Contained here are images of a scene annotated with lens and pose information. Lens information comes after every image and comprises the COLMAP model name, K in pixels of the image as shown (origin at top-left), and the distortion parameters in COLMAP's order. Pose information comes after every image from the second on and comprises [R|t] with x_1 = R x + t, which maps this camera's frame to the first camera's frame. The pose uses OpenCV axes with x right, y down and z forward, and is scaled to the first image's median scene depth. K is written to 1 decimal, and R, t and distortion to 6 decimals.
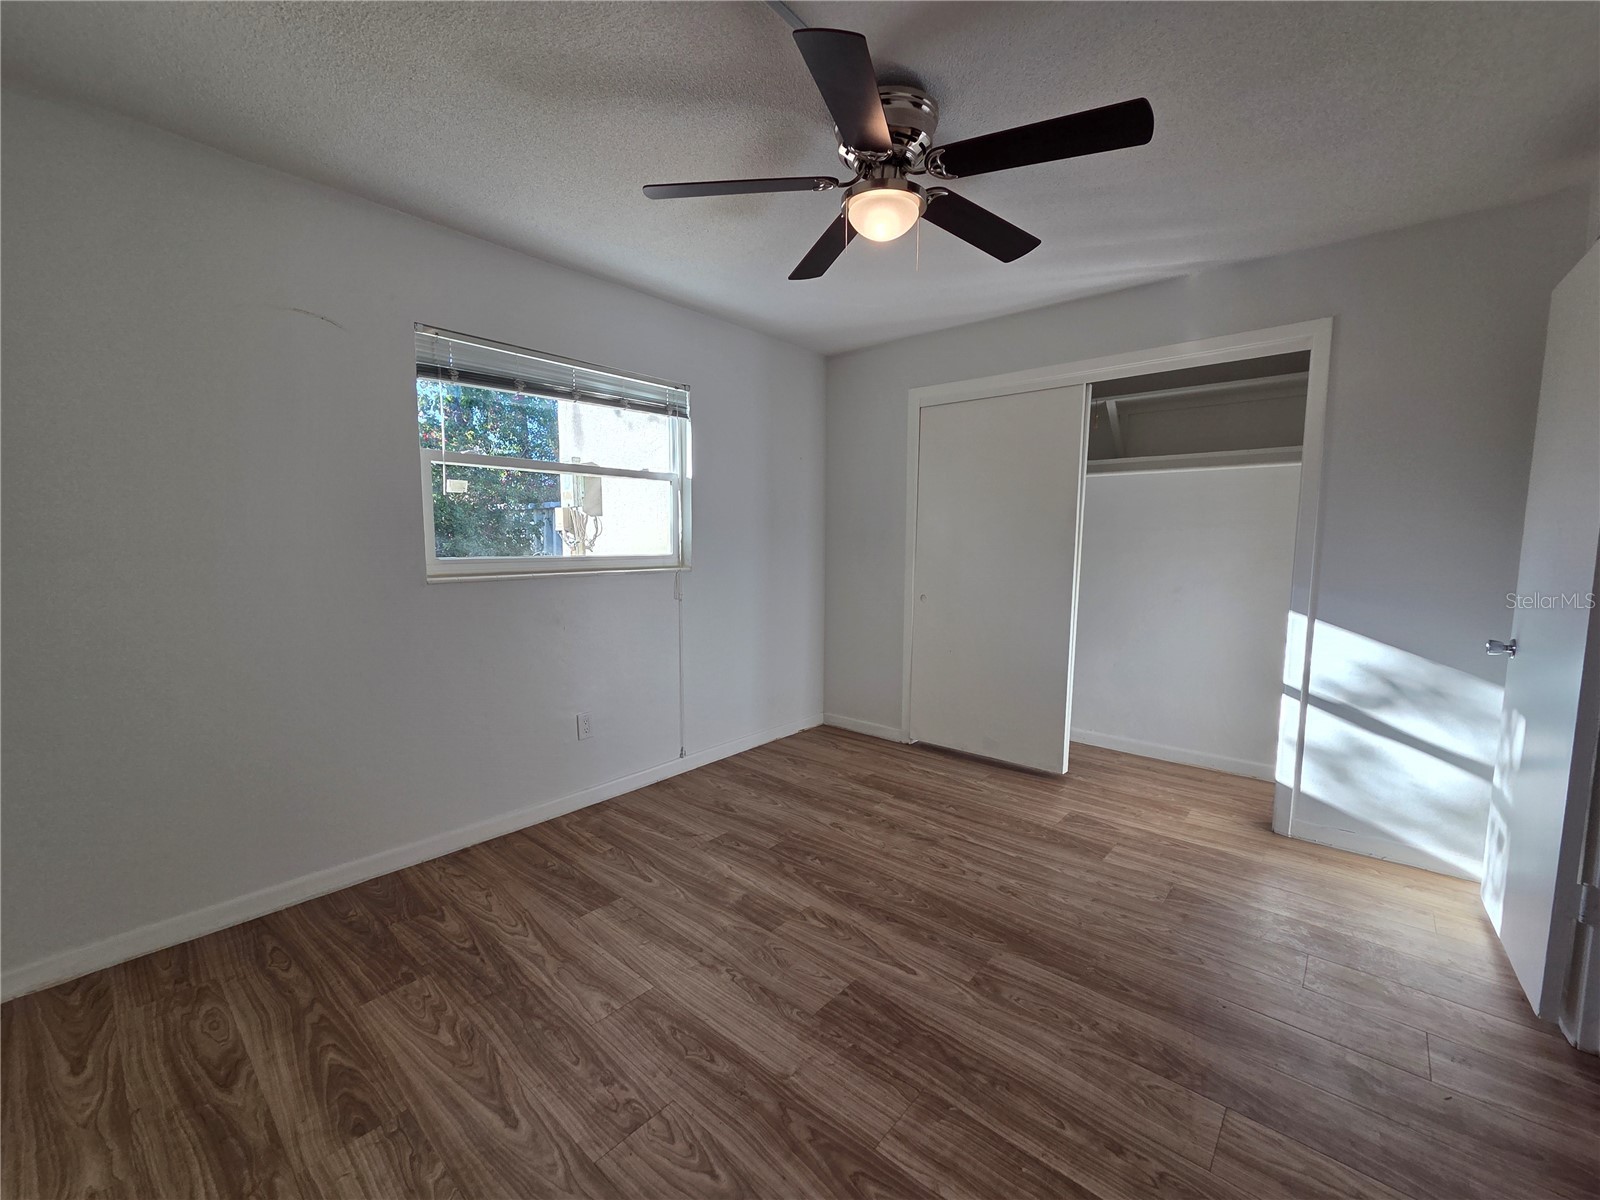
lens RADIAL K [[660.0, 0, 794.5], [0, 660.0, 601.6], [0, 0, 1]] dist [0.006664, 0.000146]
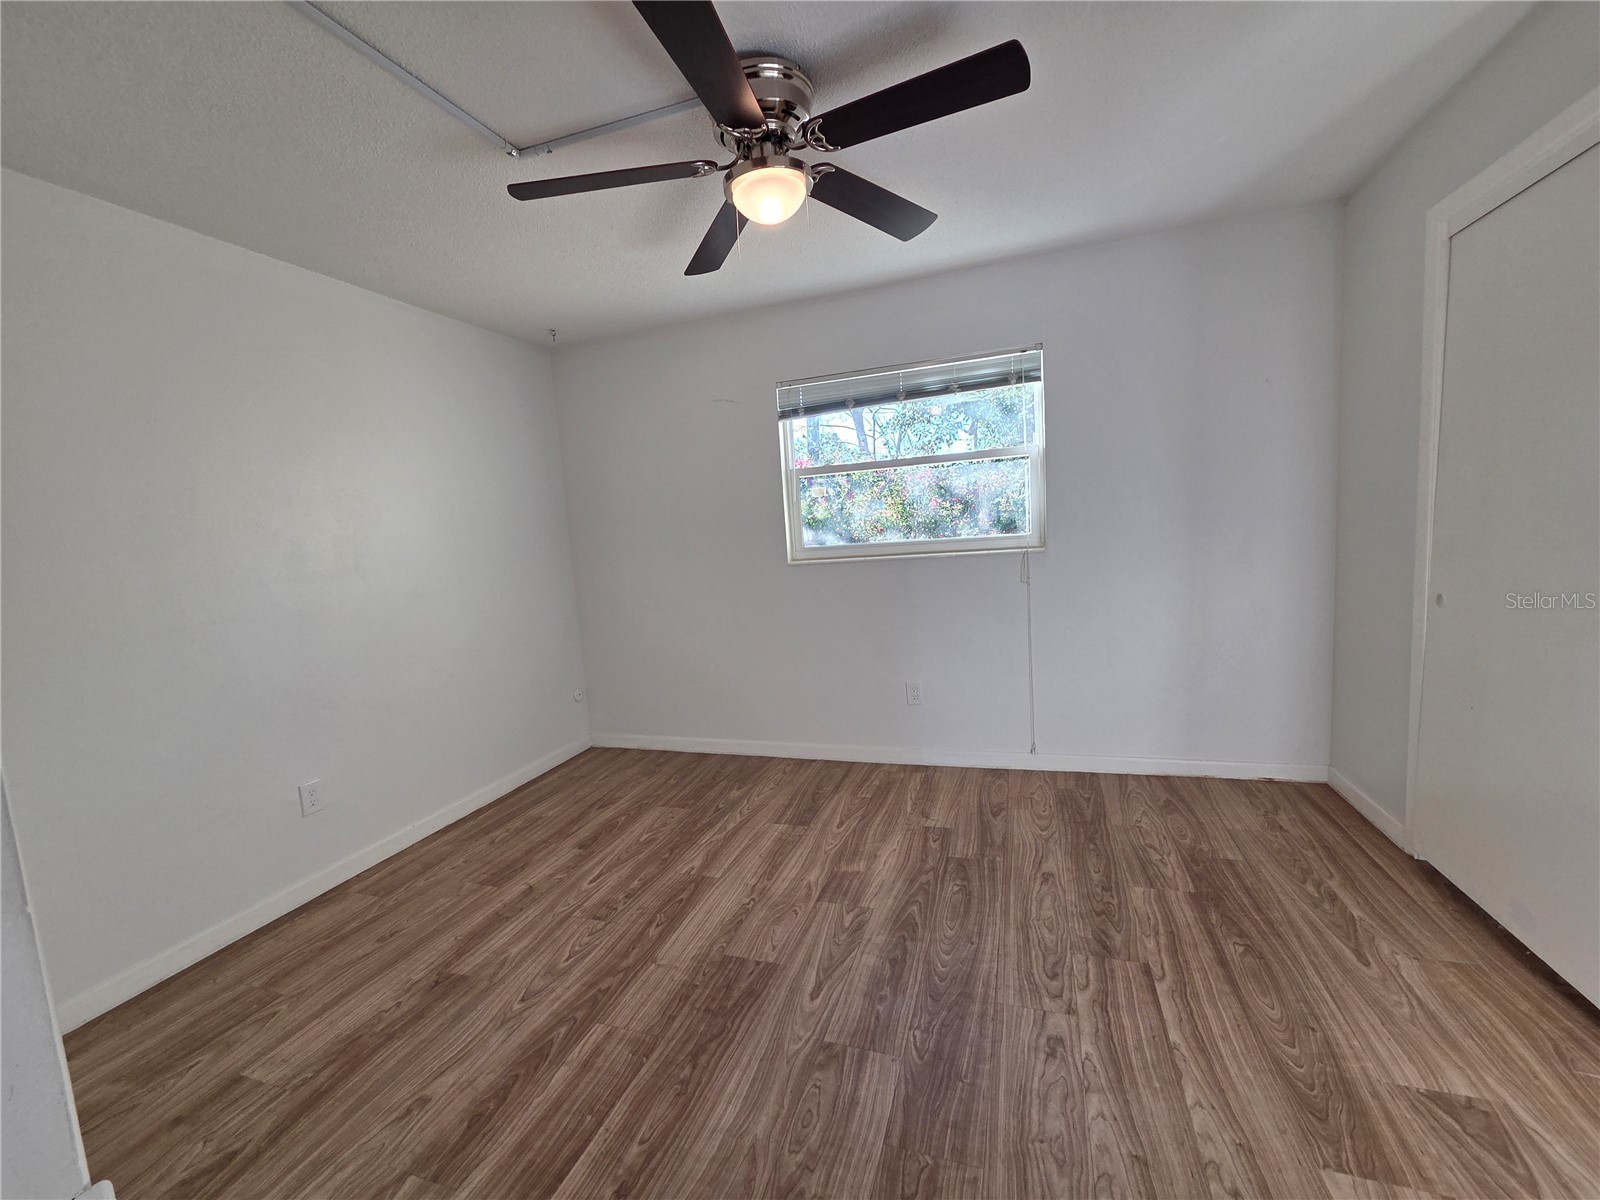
lens RADIAL K [[660.0, 0, 794.5], [0, 660.0, 601.6], [0, 0, 1]] dist [0.006664, 0.000146]
pose [[0.372082, 0.072181, -0.925389, 0.784930], [-0.017780, 0.997343, 0.070644, -0.051620], [0.928030, -0.009831, 0.372376, 0.496072]]
